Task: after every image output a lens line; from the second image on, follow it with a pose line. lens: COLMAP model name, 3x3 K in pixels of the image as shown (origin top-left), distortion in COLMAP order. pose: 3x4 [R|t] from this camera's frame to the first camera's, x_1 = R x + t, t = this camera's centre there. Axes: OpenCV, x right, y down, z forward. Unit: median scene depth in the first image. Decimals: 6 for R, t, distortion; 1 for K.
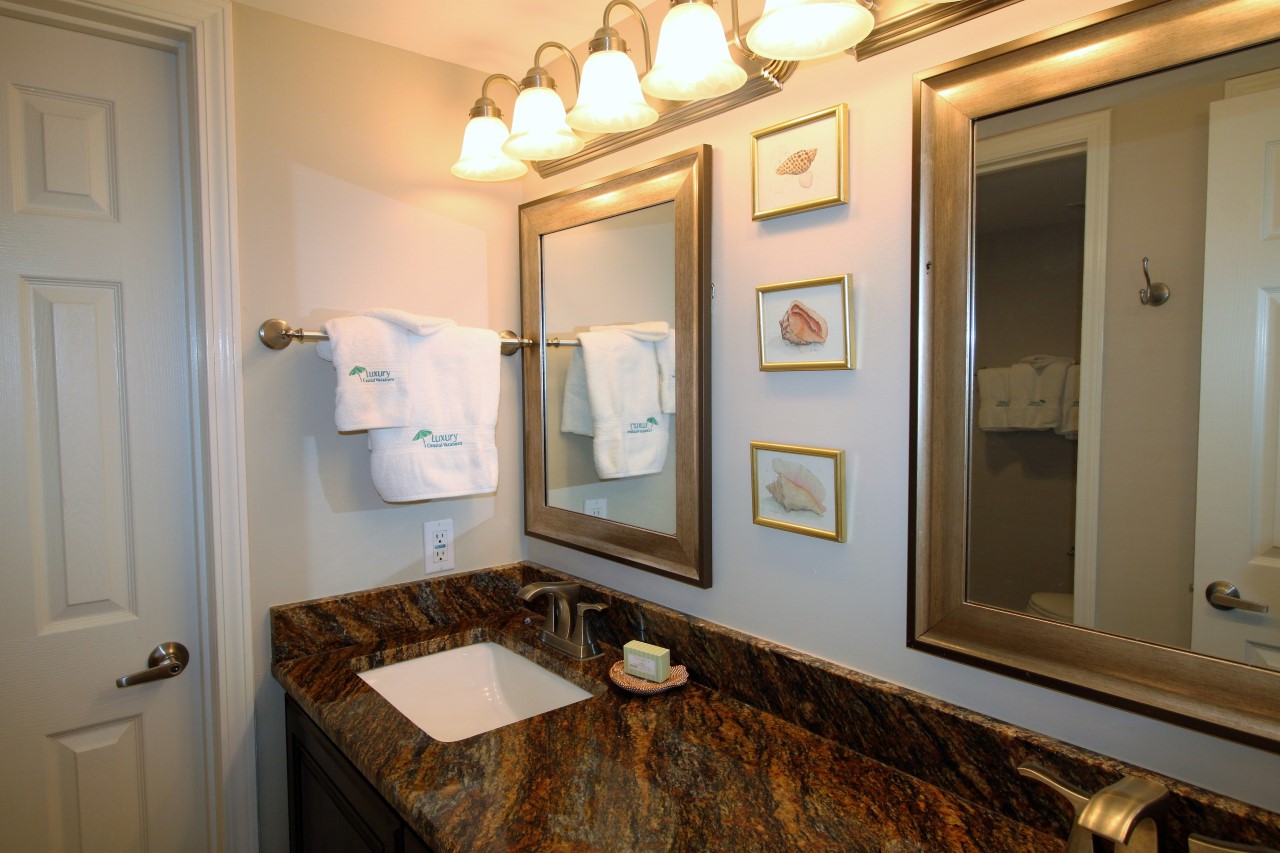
lens RADIAL K [[798.7, 0, 643.5], [0, 798.7, 426.1], [0, 0, 1]] dist [0.001347, 0.000086]
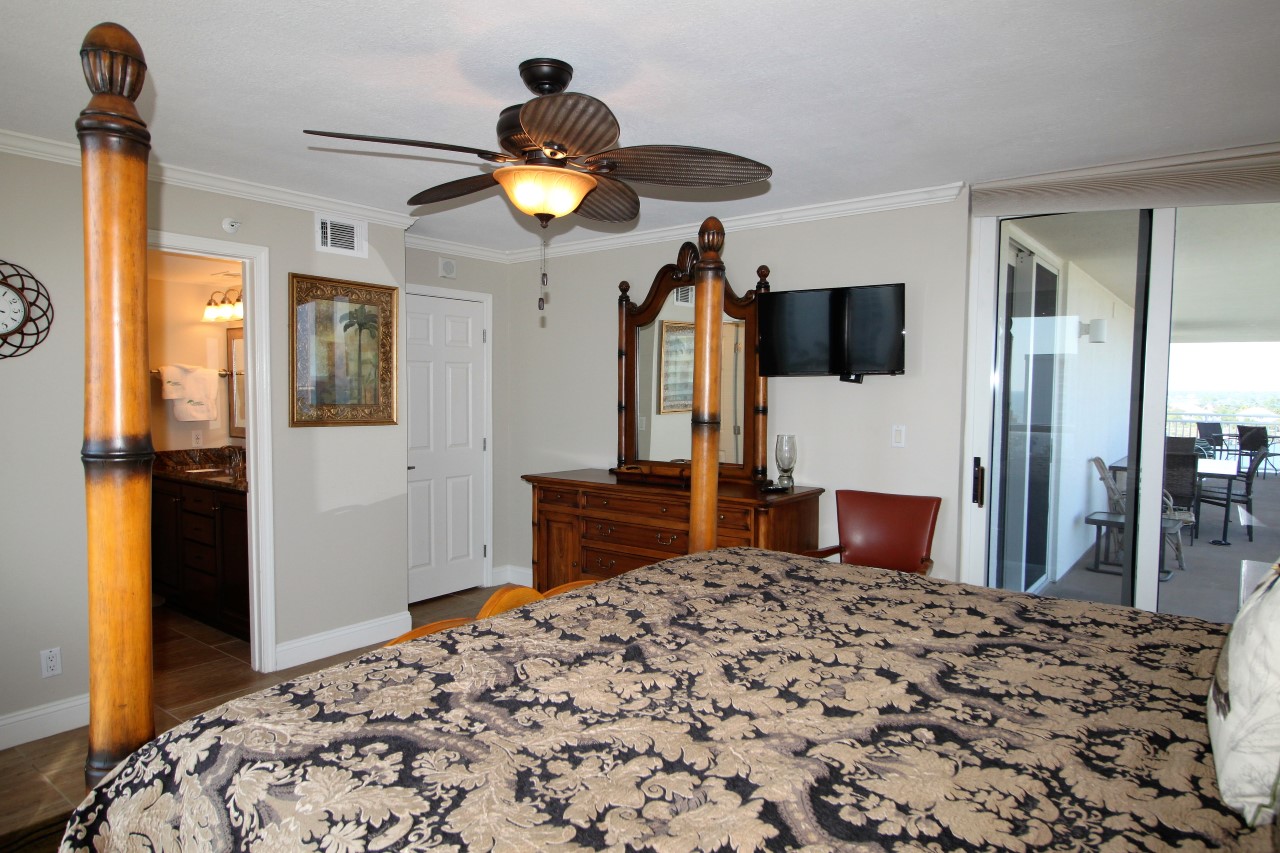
lens RADIAL K [[767.5, 0, 644.4], [0, 767.5, 424.0], [0, 0, 1]] dist [-0.022951, -0.000119]
pose [[0.971184, -0.000206, 0.238330, 0.773321], [0.003872, 0.999881, -0.014916, 0.153642], [-0.238298, 0.015409, 0.971070, -2.430468]]
